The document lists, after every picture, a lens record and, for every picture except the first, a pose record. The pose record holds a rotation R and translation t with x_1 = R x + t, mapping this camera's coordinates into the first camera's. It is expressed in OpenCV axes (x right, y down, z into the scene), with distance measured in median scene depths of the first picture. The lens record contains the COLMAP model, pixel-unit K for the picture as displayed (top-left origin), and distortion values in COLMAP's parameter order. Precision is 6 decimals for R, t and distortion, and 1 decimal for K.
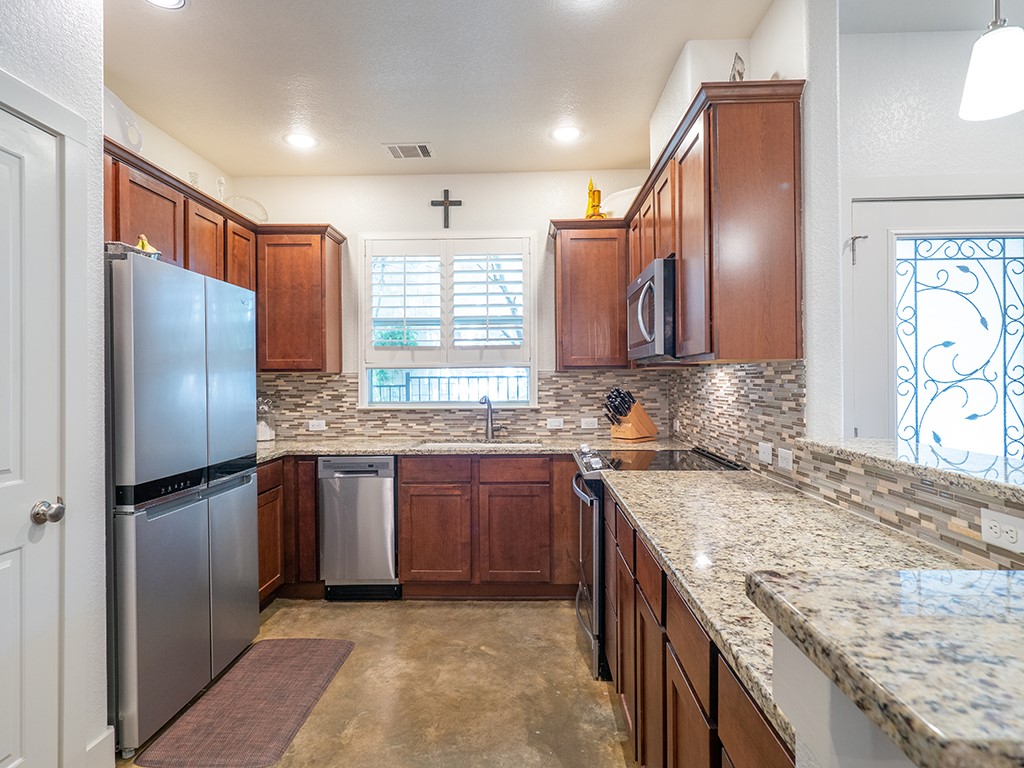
lens RADIAL K [[577.6, 0, 511.2], [0, 577.6, 378.2], [0, 0, 1]] dist [-0.000717, -0.002660]
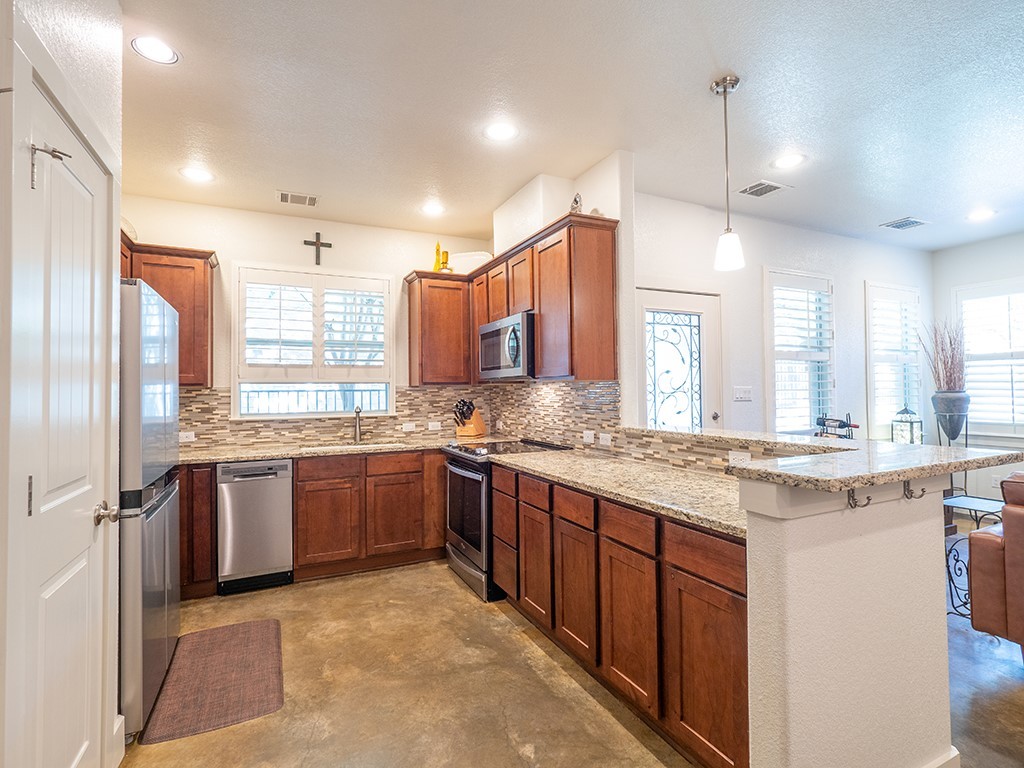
lens RADIAL K [[503.4, 0, 510.9], [0, 503.4, 378.8], [0, 0, 1]] dist [-0.004878, -0.000159]
pose [[0.885587, 0.009420, 0.464379, -0.285604], [0.002455, 0.999685, -0.024959, -0.000140], [-0.464468, 0.023244, 0.885285, -0.108402]]
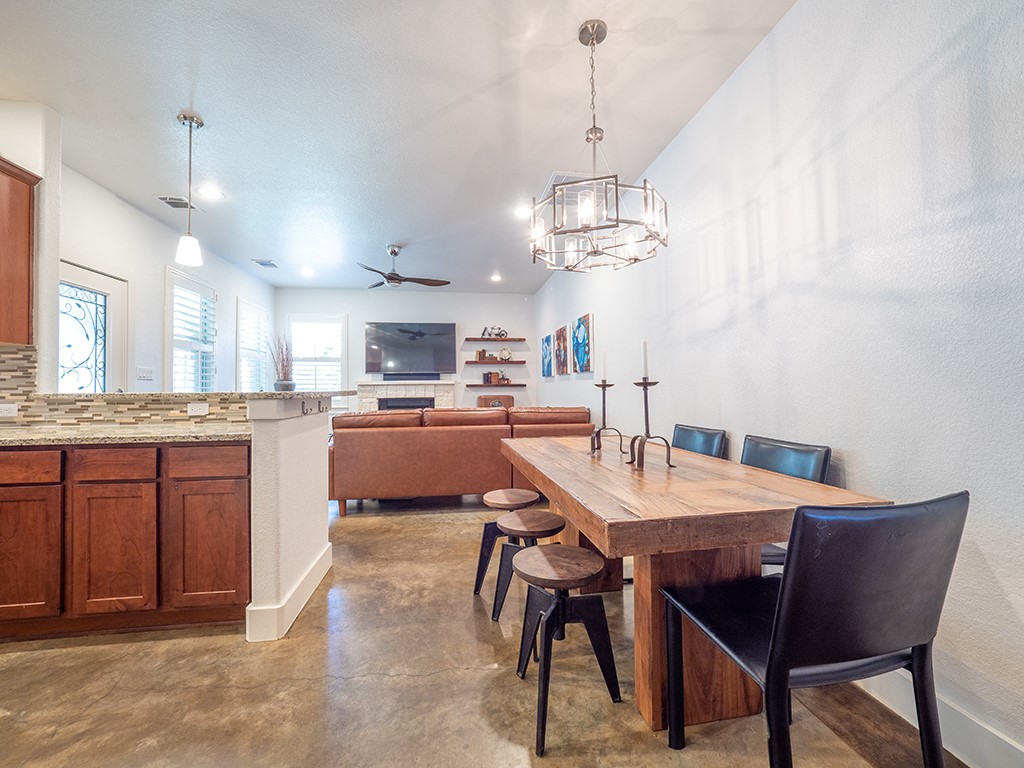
lens RADIAL K [[424.9, 0, 519.1], [0, 424.9, 383.8], [0, 0, 1]] dist [-0.015615, 0.001020]
pose [[-0.196617, 0.019494, 0.980287, -0.547669], [0.005731, 0.999808, -0.018733, 0.063029], [-0.980464, 0.001935, -0.196691, -0.065752]]
